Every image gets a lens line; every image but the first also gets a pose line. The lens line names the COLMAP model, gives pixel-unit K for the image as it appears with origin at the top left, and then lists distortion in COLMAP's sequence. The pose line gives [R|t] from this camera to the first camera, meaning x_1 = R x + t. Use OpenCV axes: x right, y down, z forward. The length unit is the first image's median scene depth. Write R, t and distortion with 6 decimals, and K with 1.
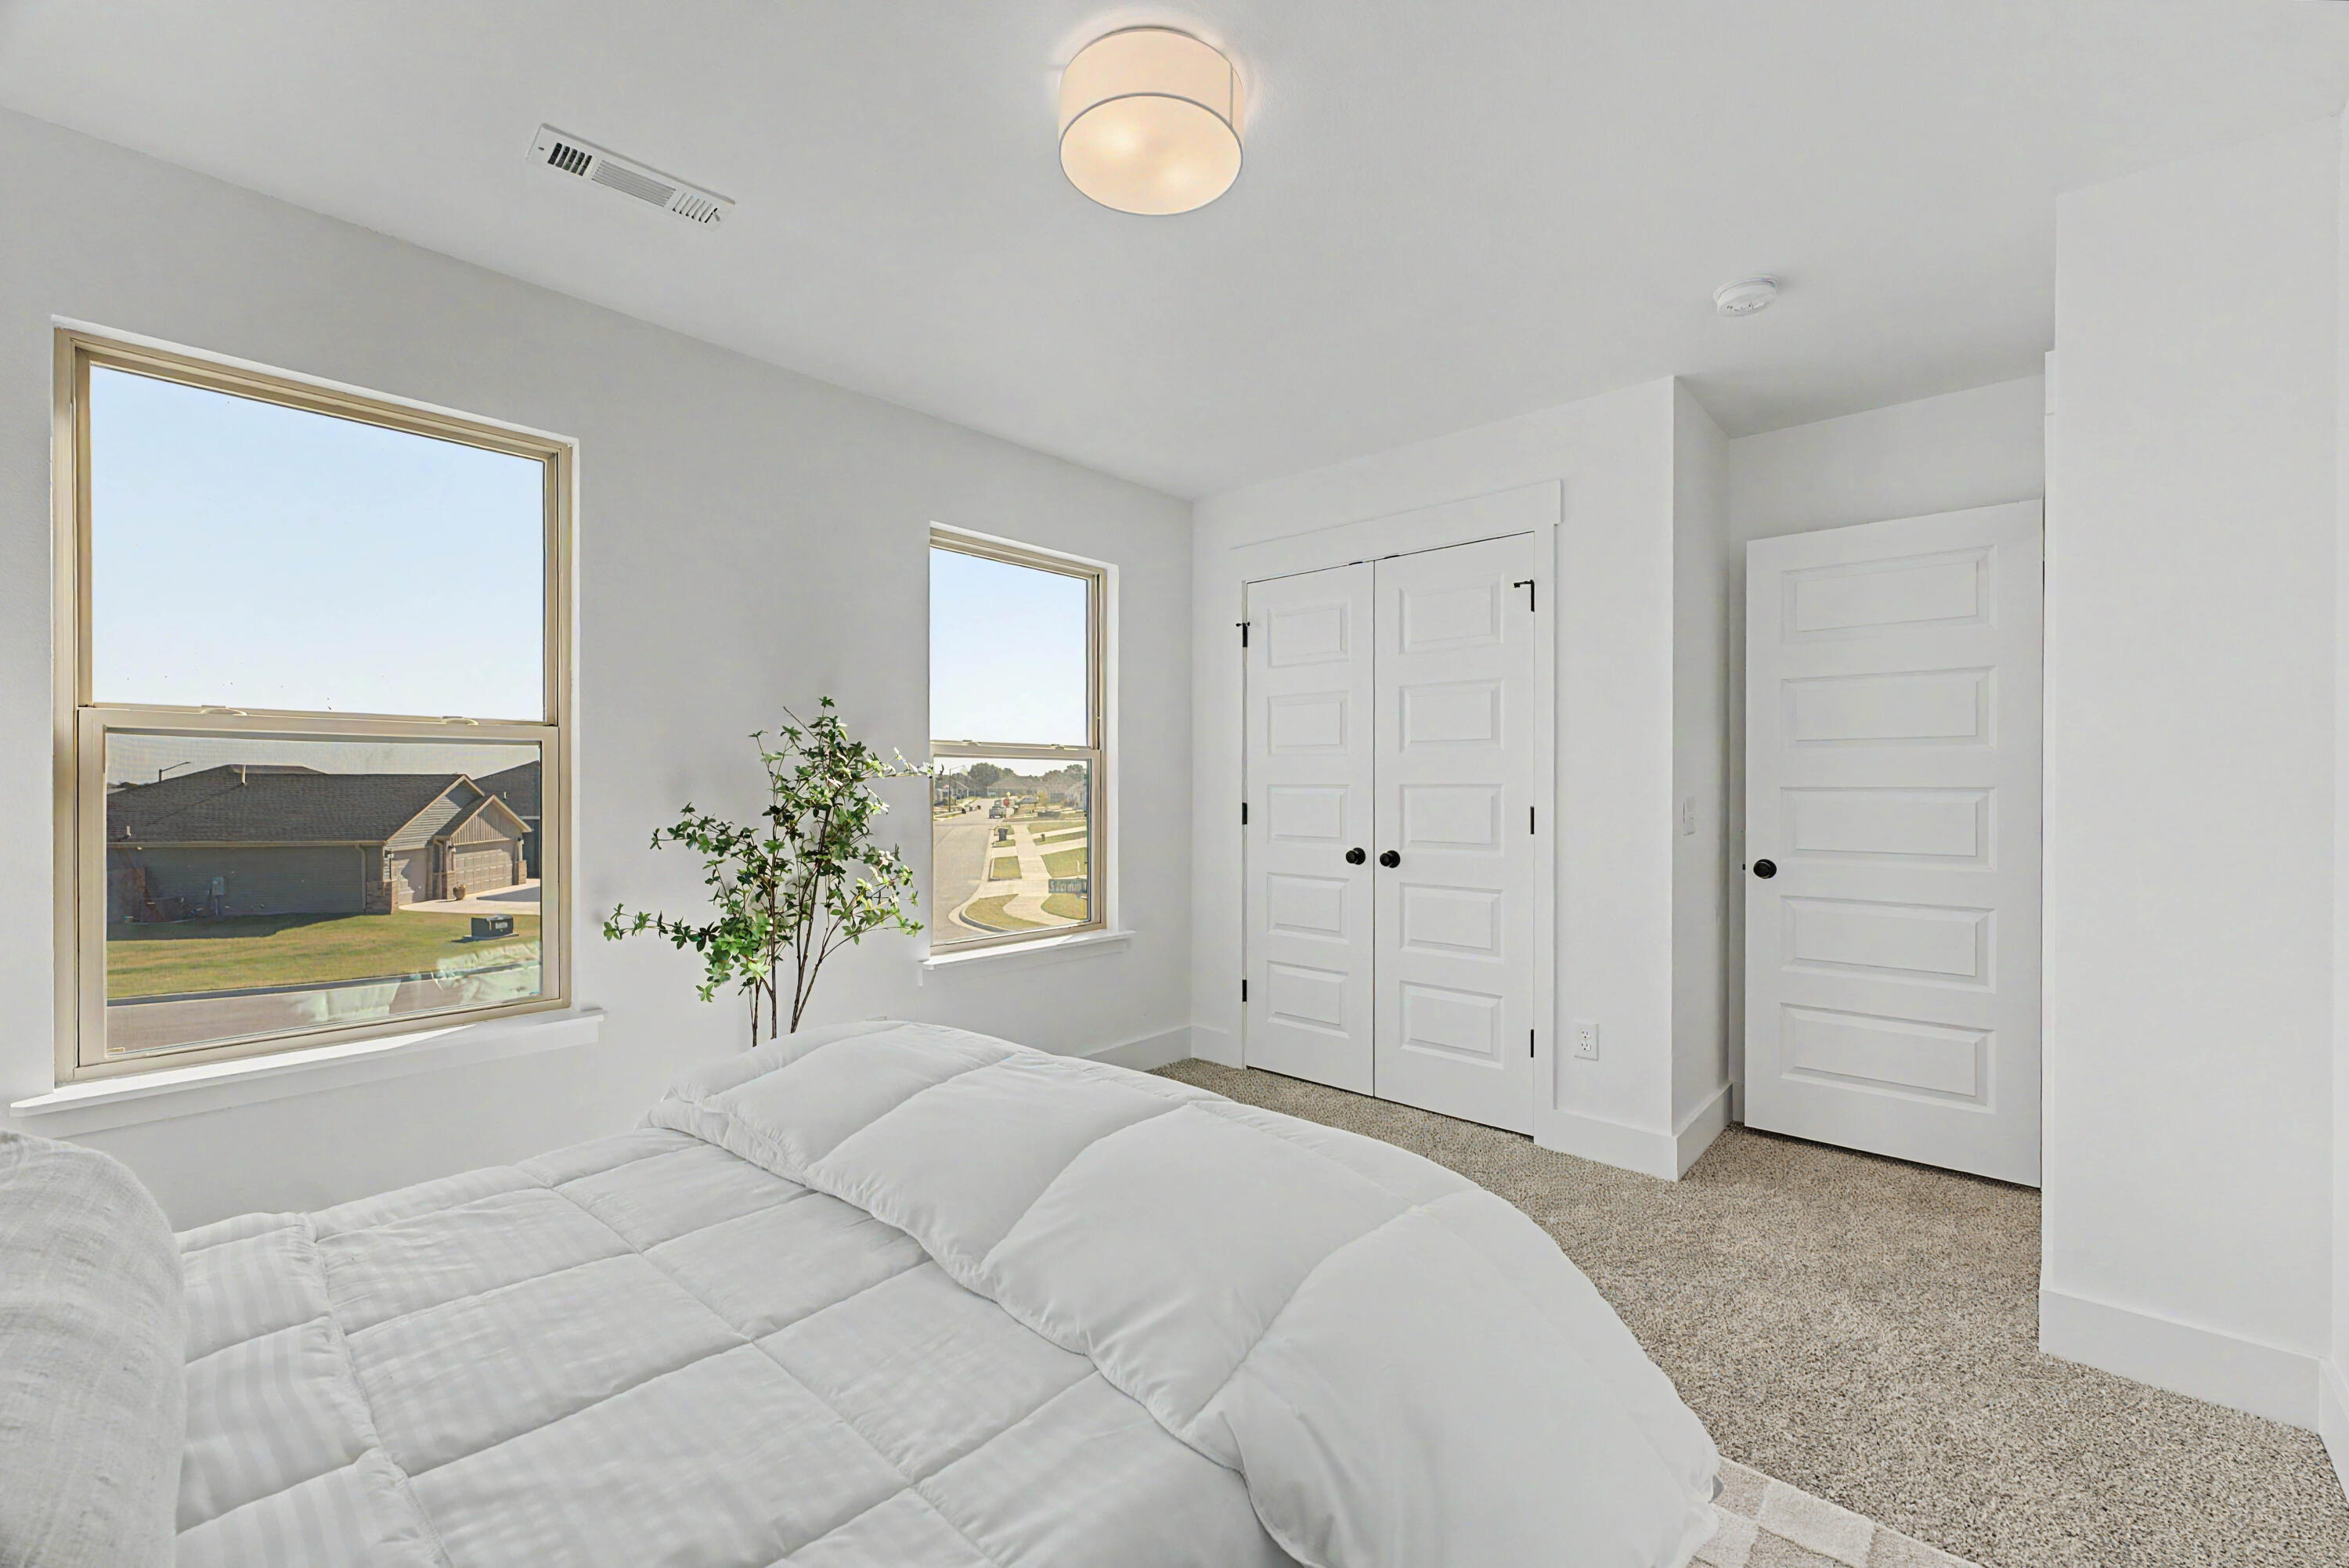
lens RADIAL K [[950.3, 0, 1173.5], [0, 950.3, 784.6], [0, 0, 1]] dist [-0.001735, 0.000203]
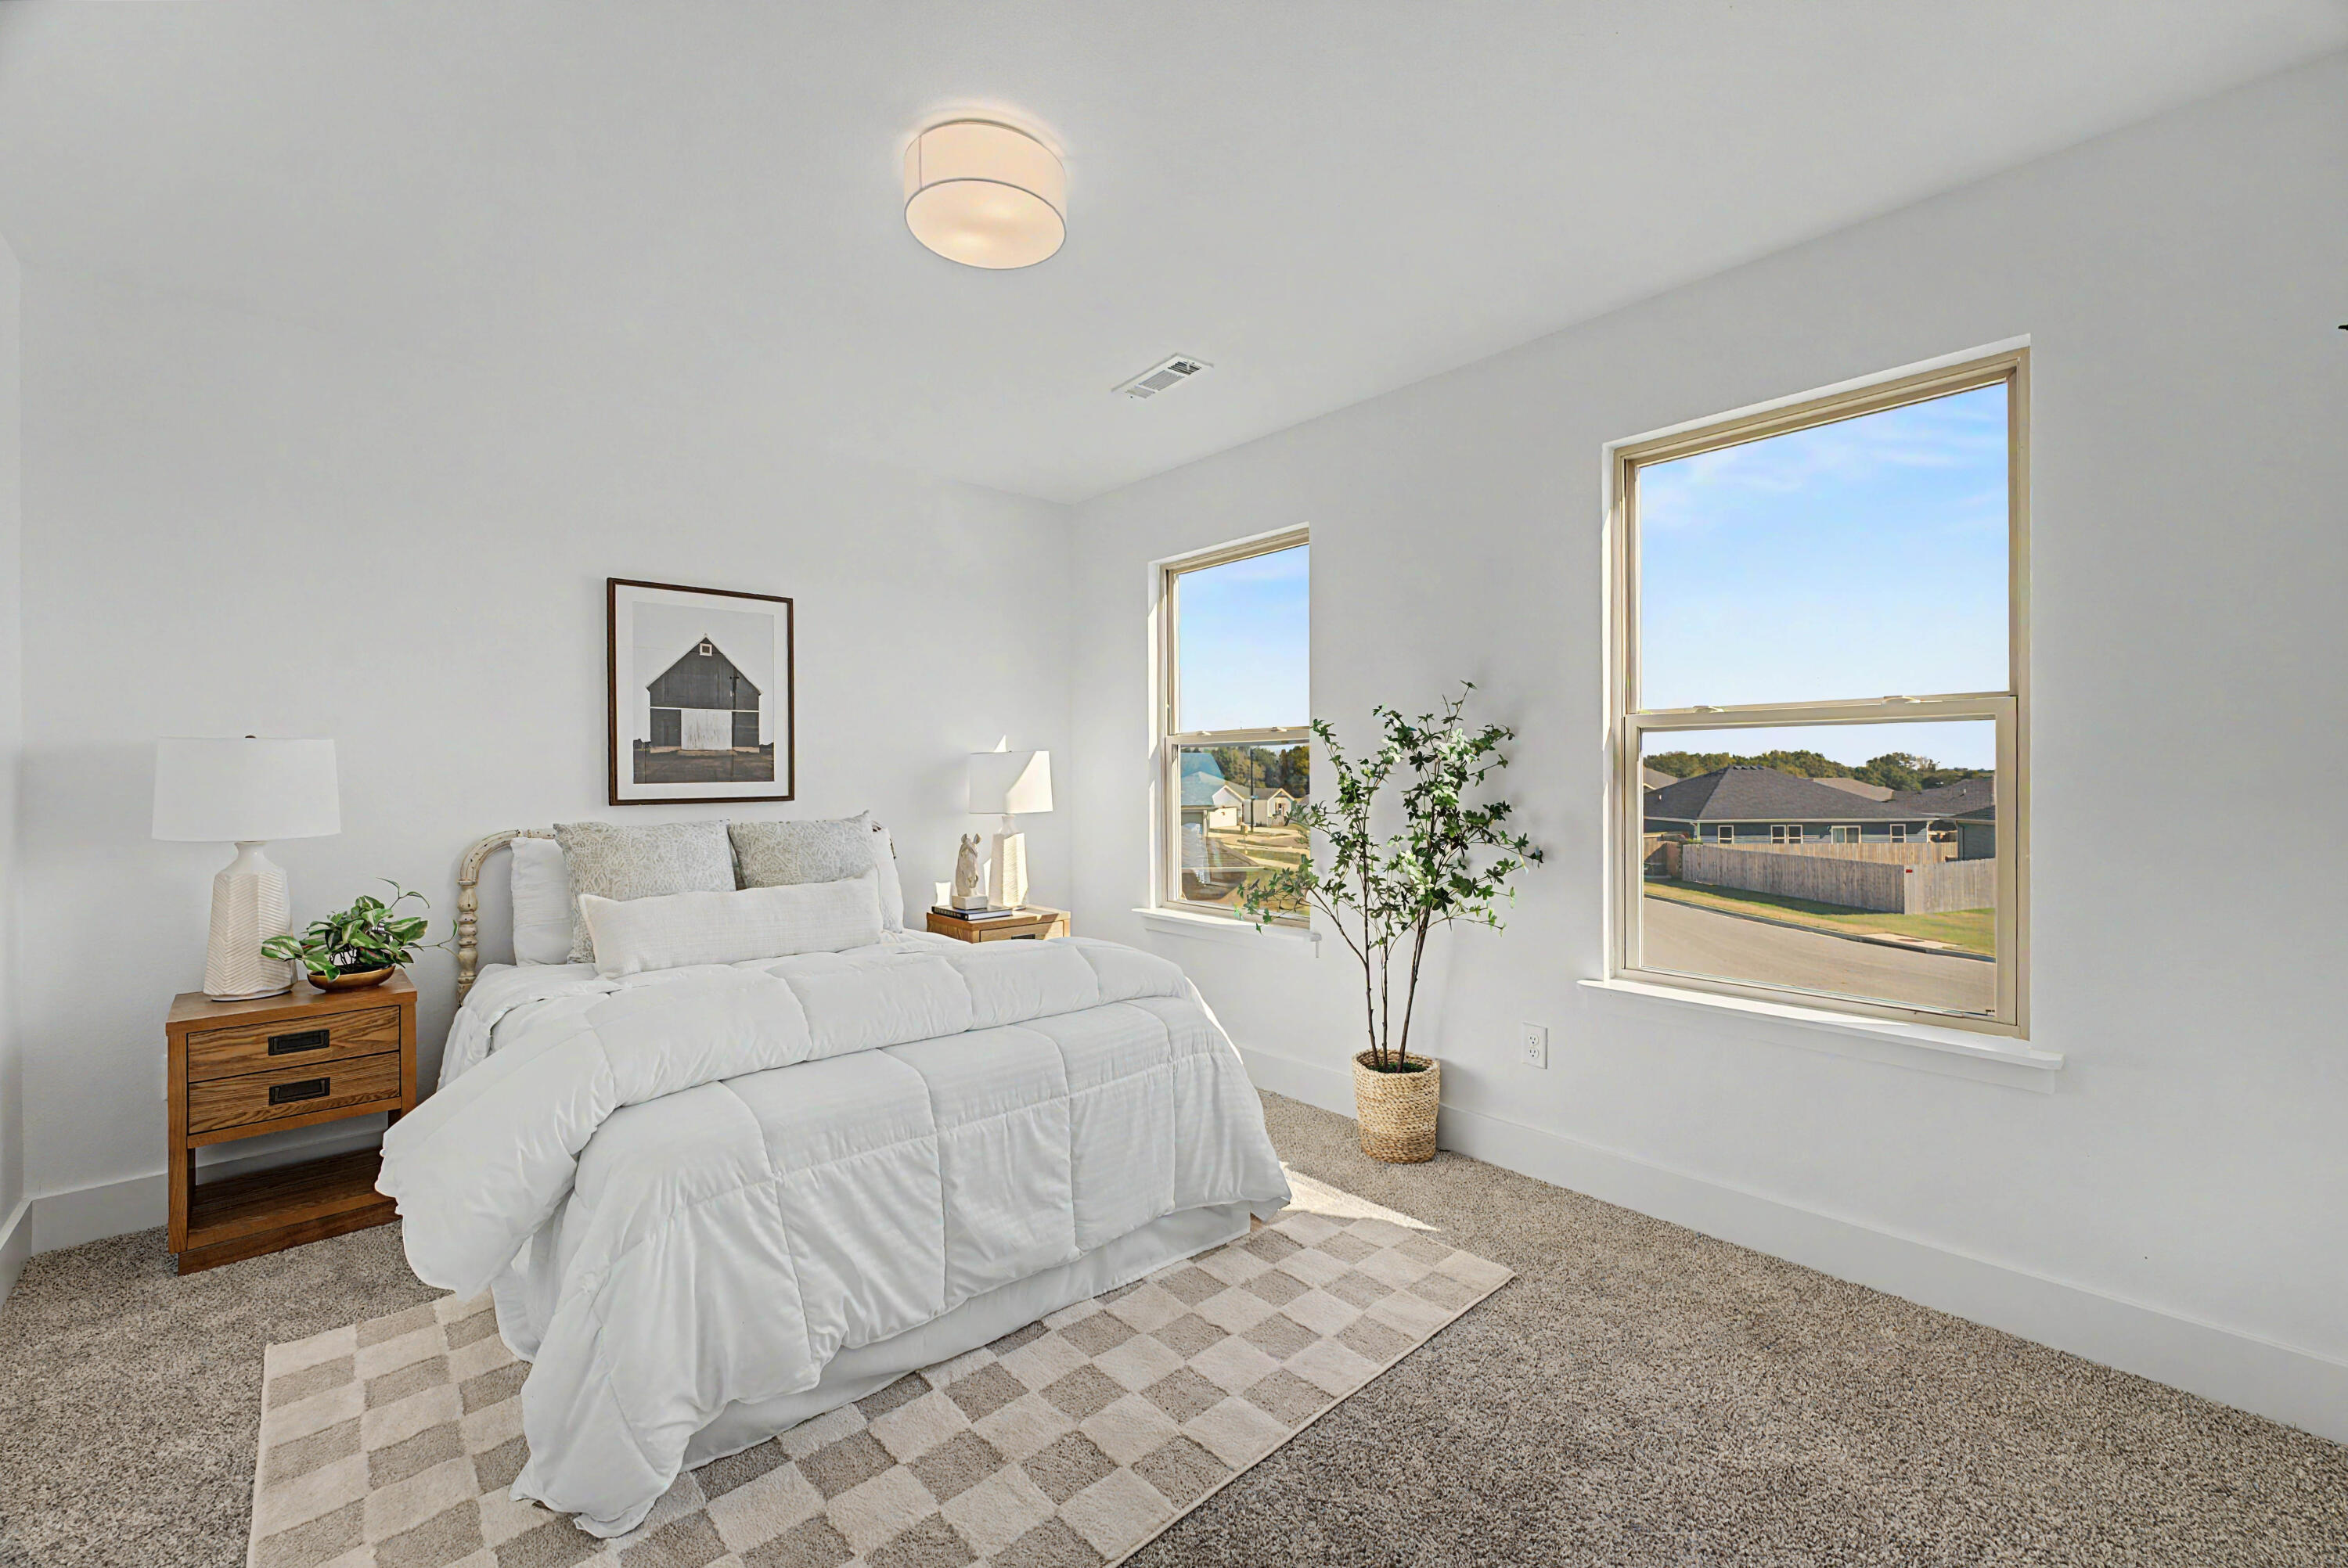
lens RADIAL K [[949.9, 0, 1173.0], [0, 949.9, 784.6], [0, 0, 1]] dist [-0.001735, 0.000203]
pose [[-0.102972, 0.014762, -0.994575, 0.315461], [0.003480, 0.999889, 0.014481, -0.000962], [0.994678, -0.001970, -0.103012, 0.462920]]
